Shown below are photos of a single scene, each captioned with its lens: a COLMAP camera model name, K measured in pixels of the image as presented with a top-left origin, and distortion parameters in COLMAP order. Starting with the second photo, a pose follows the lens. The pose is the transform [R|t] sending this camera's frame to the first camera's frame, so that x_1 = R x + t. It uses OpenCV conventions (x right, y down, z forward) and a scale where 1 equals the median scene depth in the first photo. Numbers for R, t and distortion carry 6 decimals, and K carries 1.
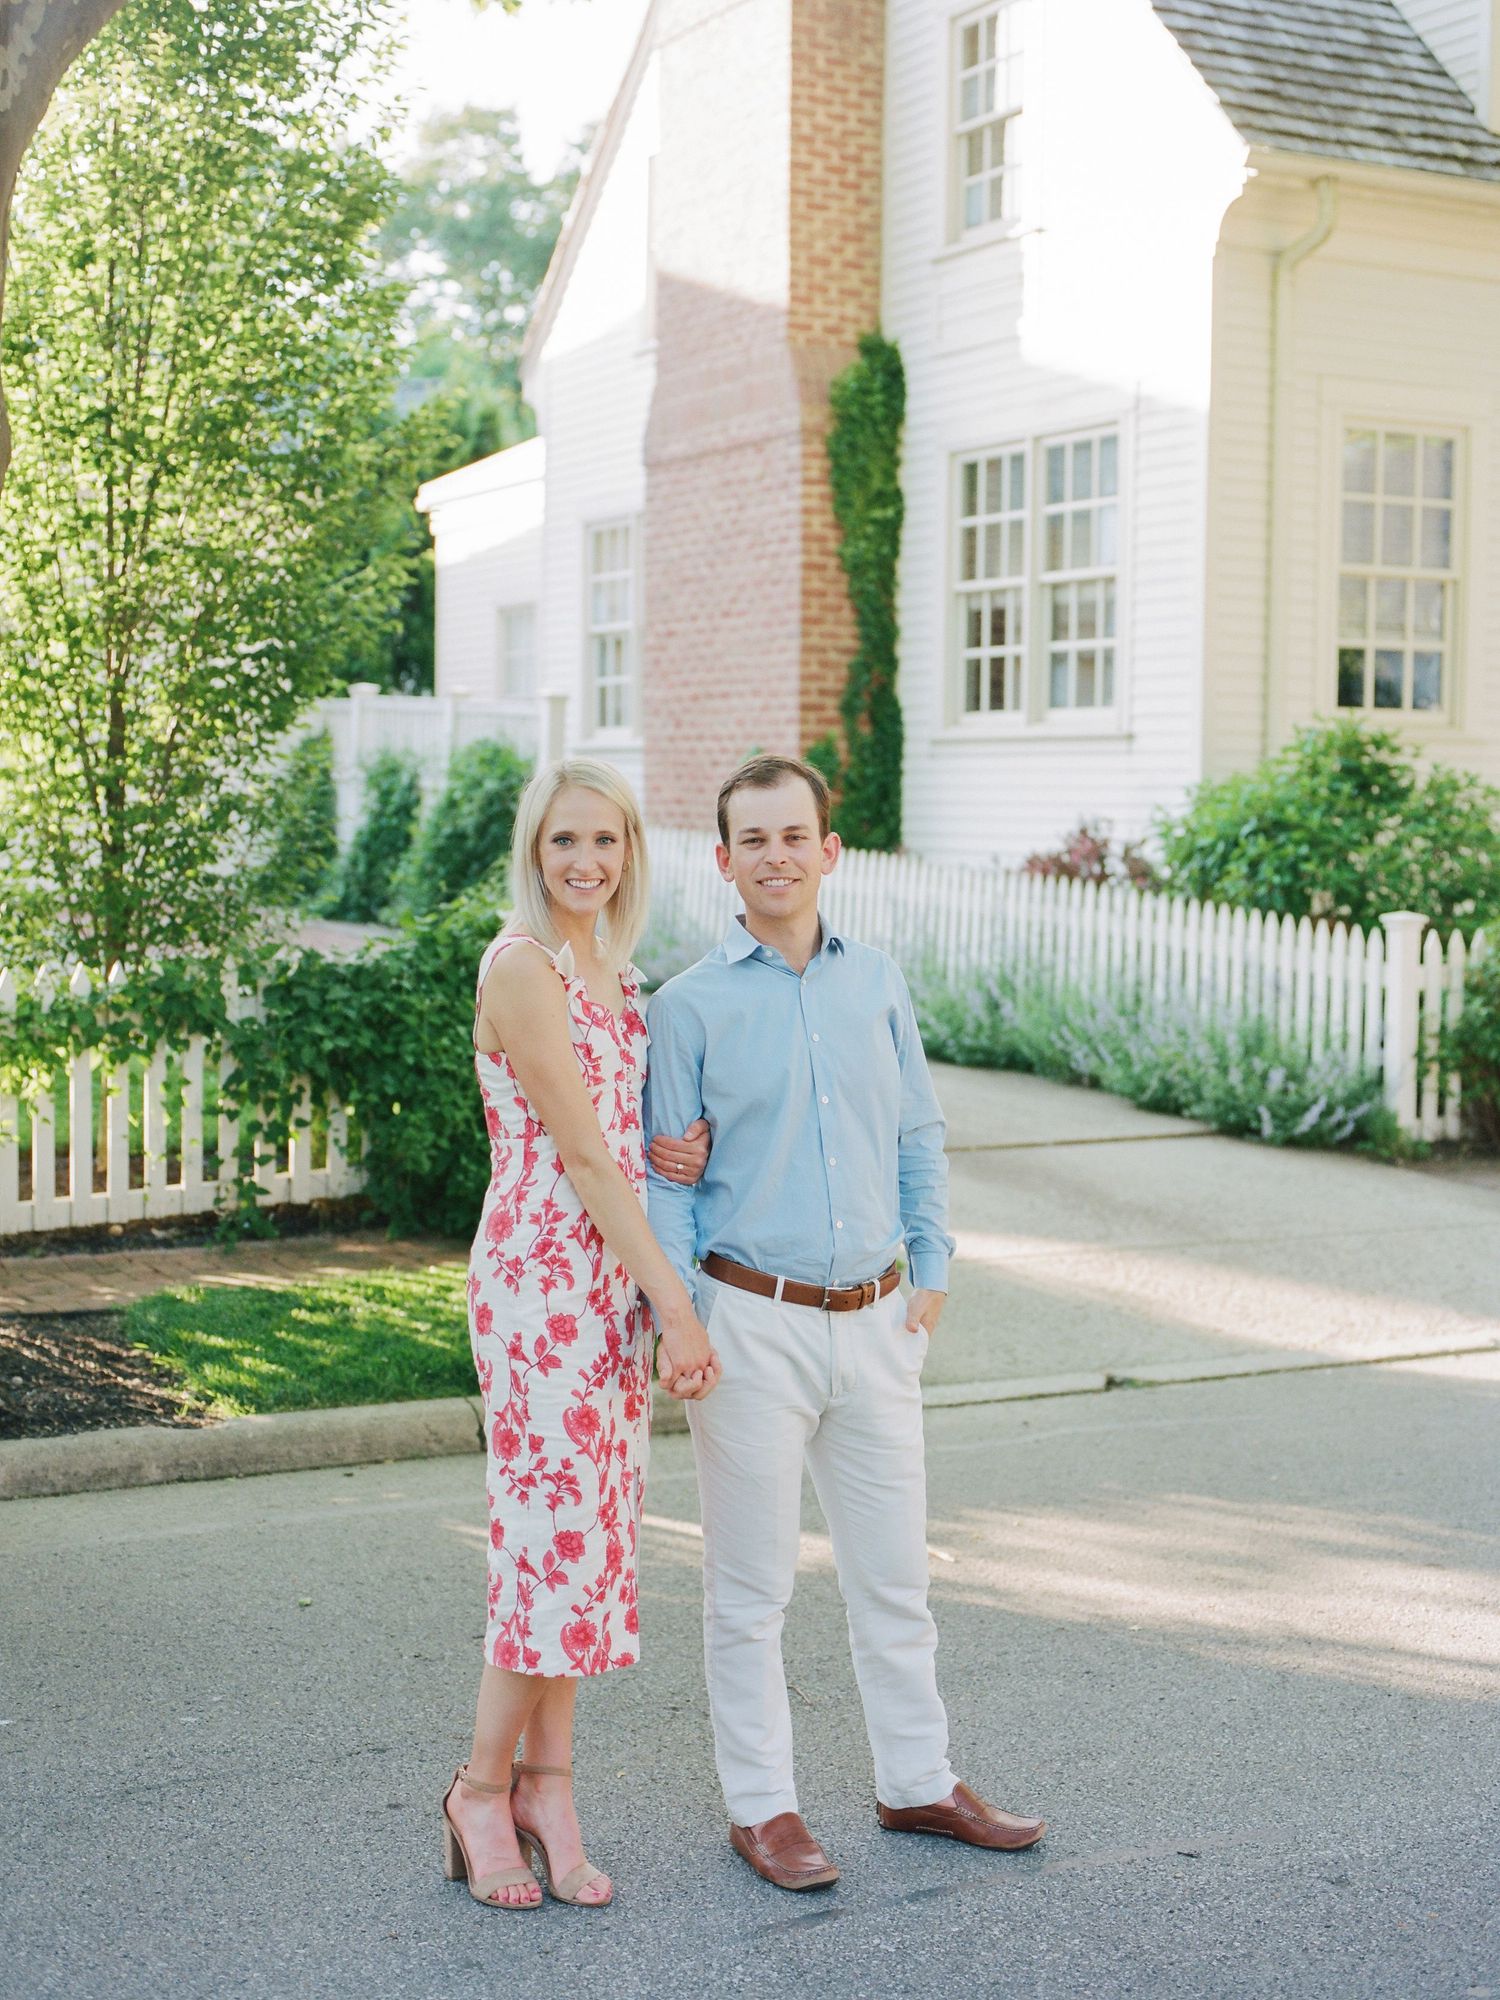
lens RADIAL K [[3162.6, 0, 750.0], [0, 3162.6, 1000.0], [0, 0, 1]] dist [-0.026732, 0.109460]
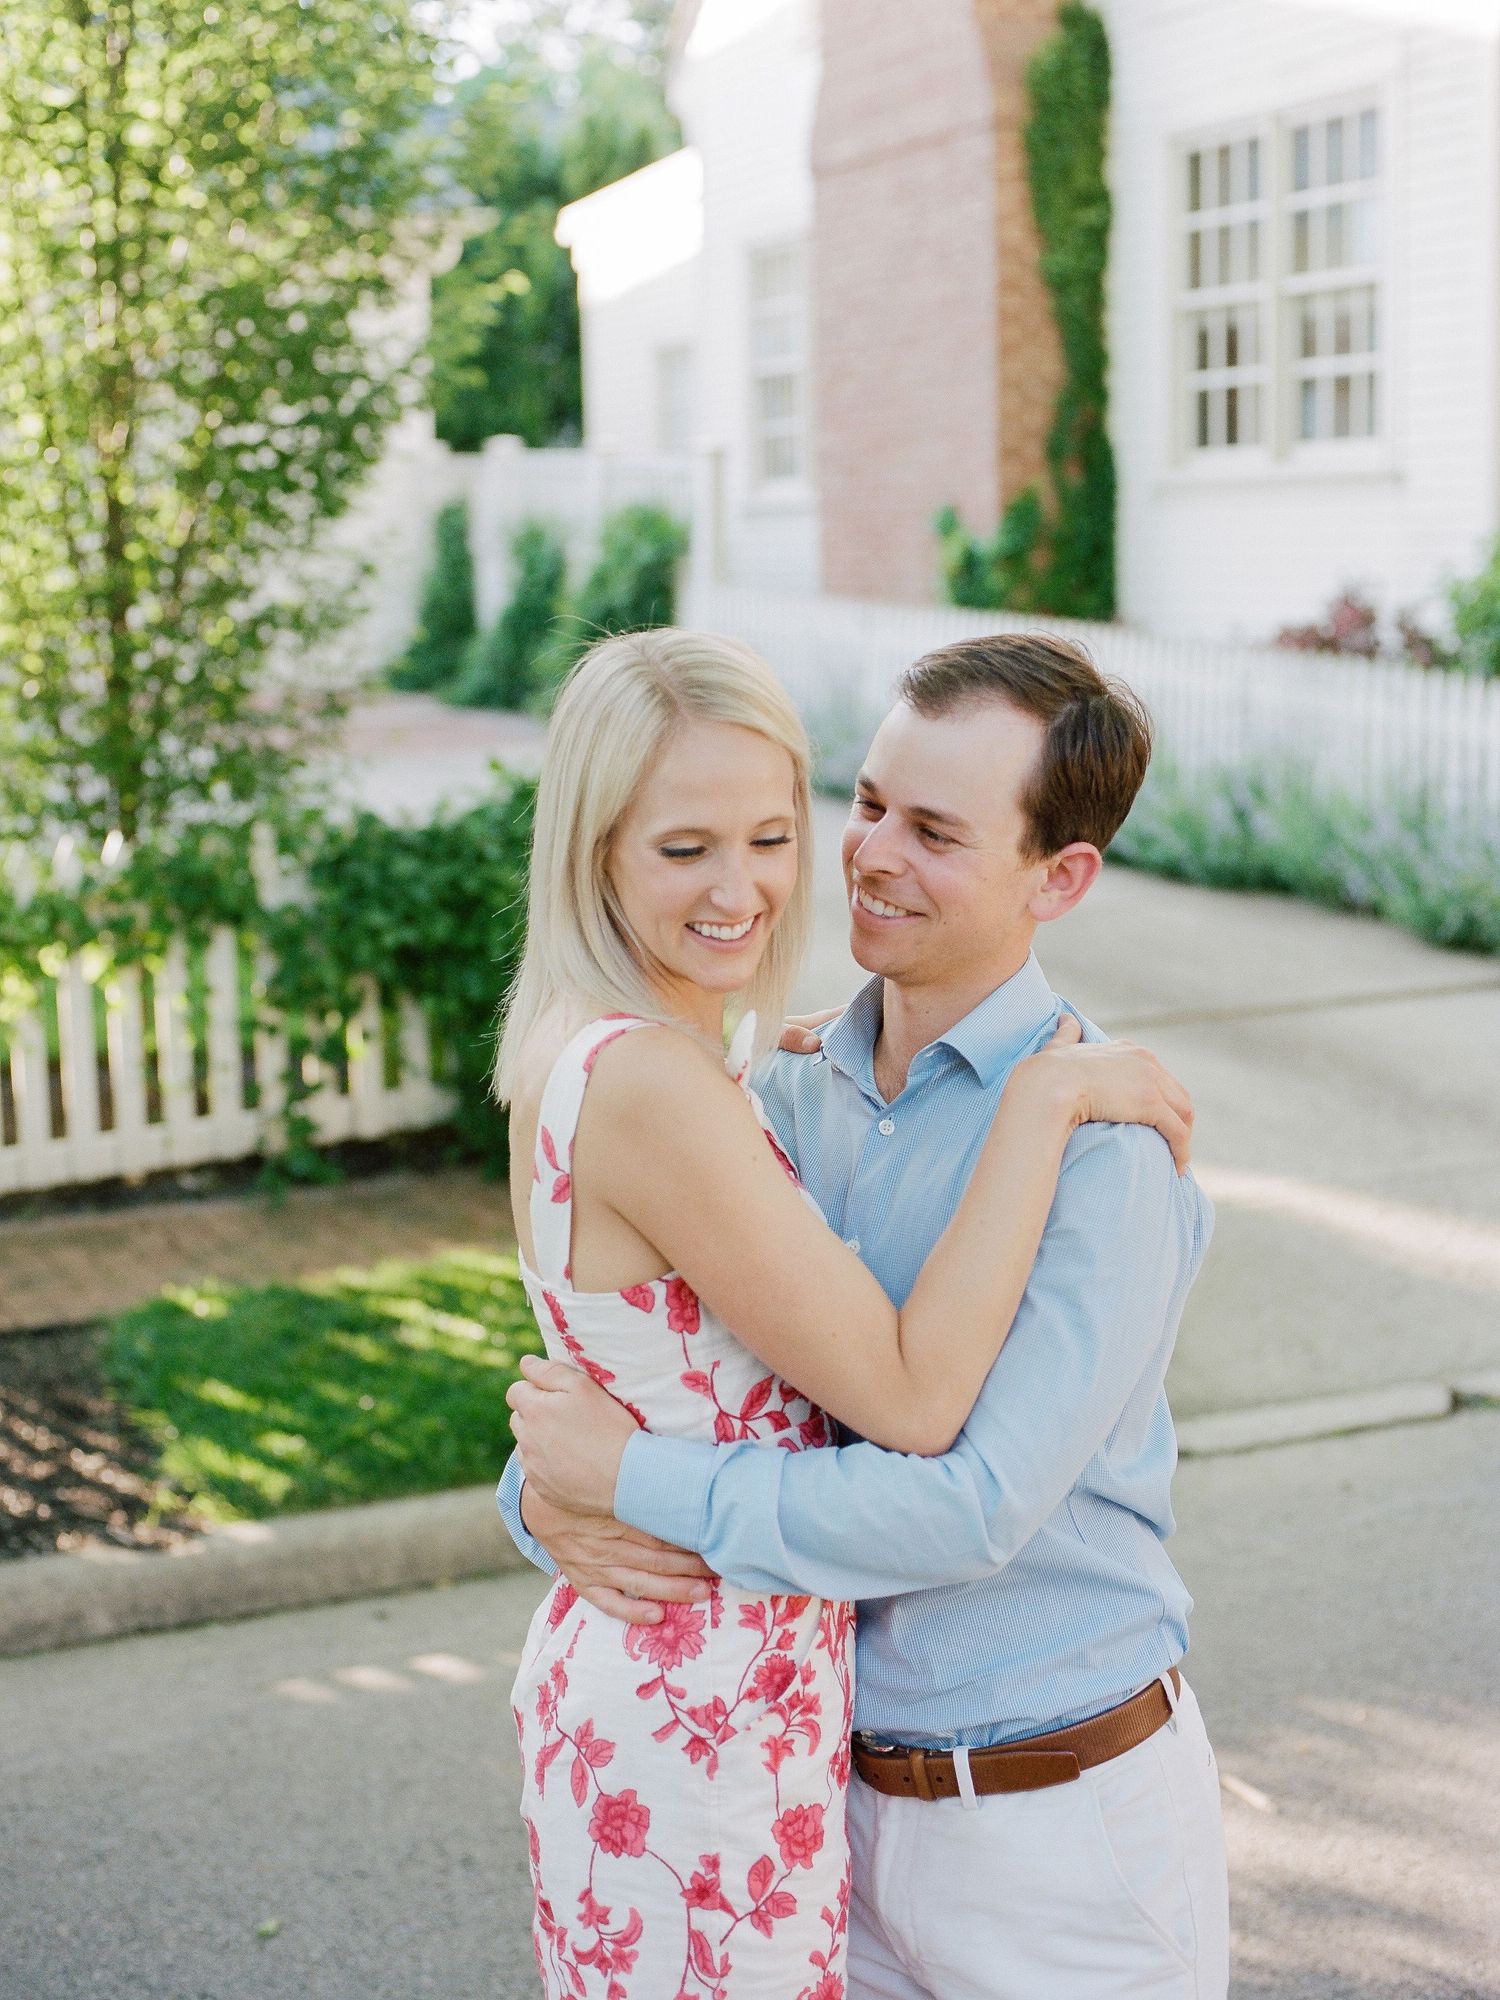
lens RADIAL K [[3165.3, 0, 752.4], [0, 3165.3, 986.7], [0, 0, 1]] dist [0.002113, 0.024999]
pose [[0.997567, -0.025620, -0.064835, 0.001870], [0.030579, 0.996586, 0.076687, -0.022128], [0.062649, -0.078483, 0.994945, 0.181519]]
